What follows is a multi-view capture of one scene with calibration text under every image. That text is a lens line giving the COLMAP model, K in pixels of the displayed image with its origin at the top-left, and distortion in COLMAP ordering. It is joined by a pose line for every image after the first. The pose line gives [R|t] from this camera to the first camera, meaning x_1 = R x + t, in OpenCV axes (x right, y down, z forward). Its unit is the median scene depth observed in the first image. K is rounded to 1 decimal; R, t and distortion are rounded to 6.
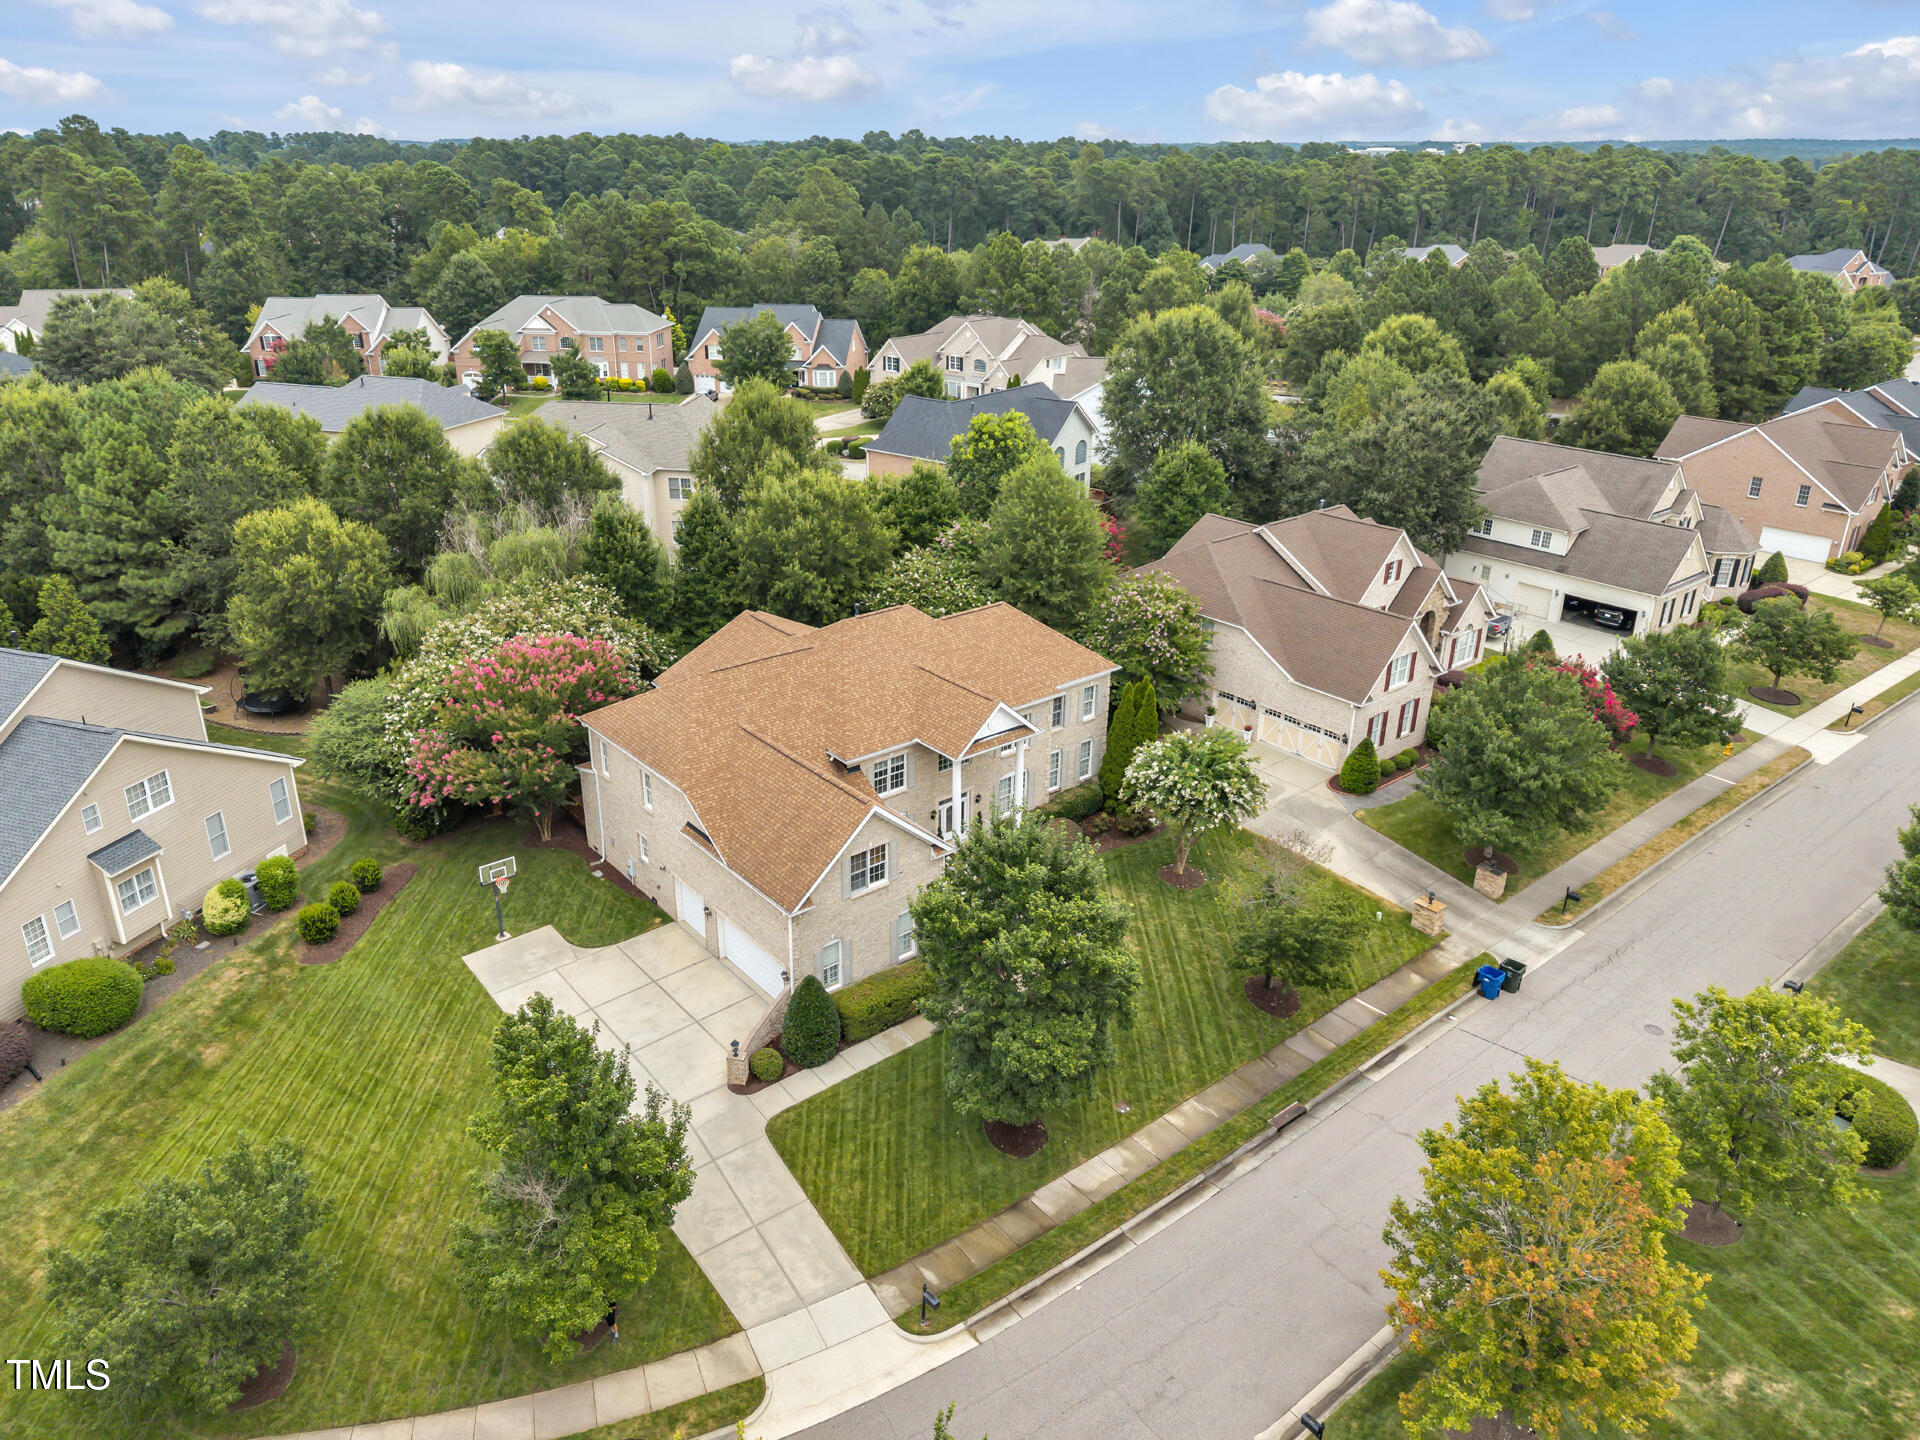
lens RADIAL K [[1309.0, 0, 960.0], [0, 1309.0, 720.0], [0, 0, 1]] dist [-0.005117, -0.002780]
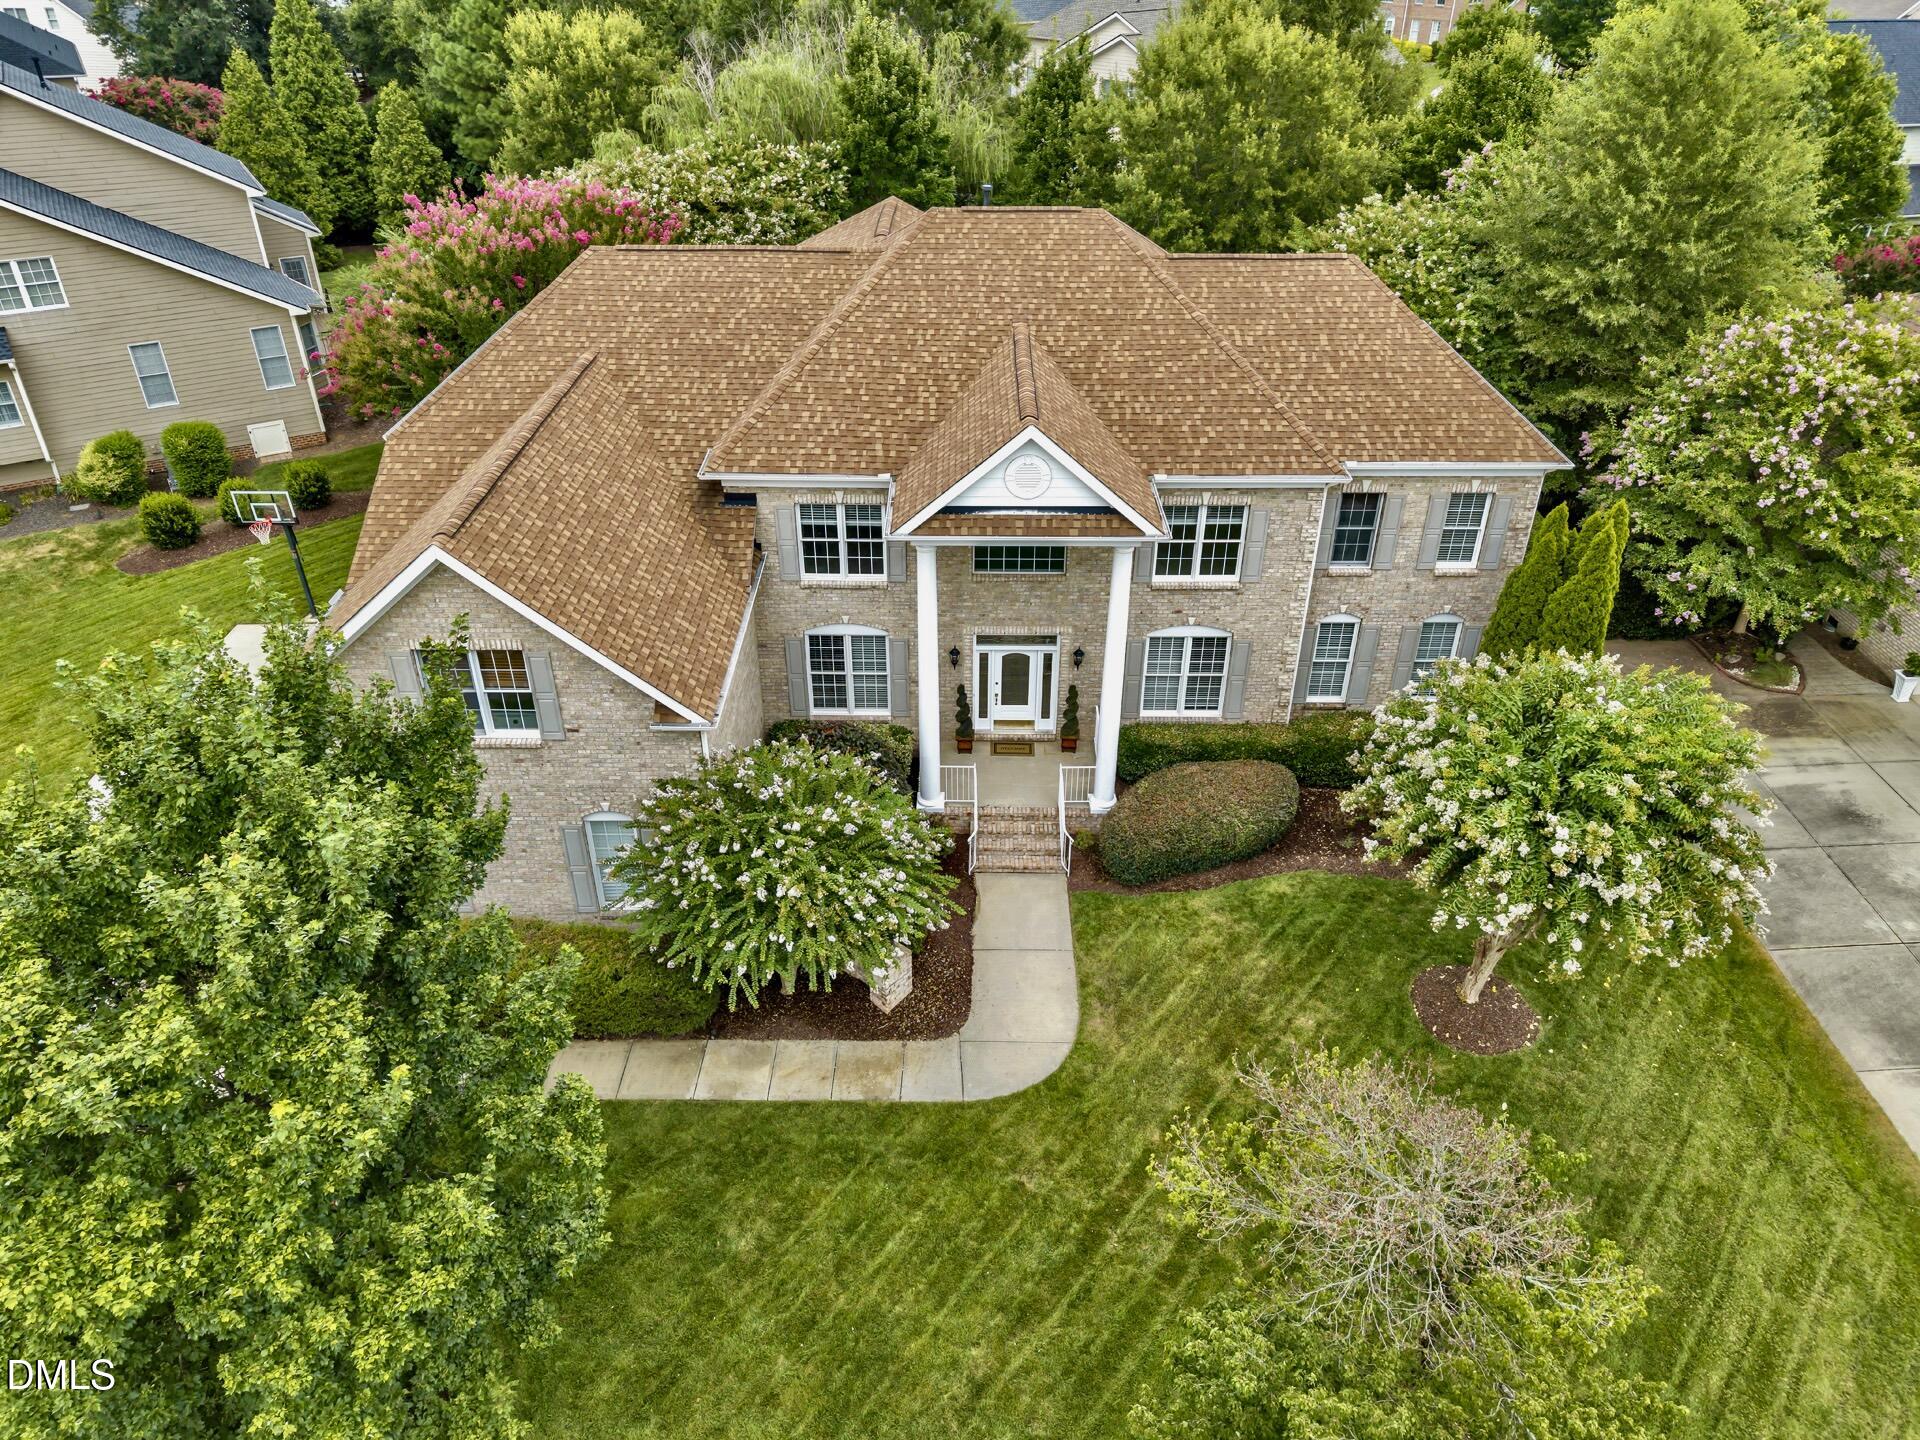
lens RADIAL K [[1293.8, 0, 960.0], [0, 1293.8, 720.0], [0, 0, 1]] dist [-0.004680, -0.001737]
pose [[0.773025, 0.343176, -0.533537, 0.219299], [-0.249505, 0.937735, 0.241661, -0.017057], [0.583249, -0.053690, 0.810517, 0.587200]]
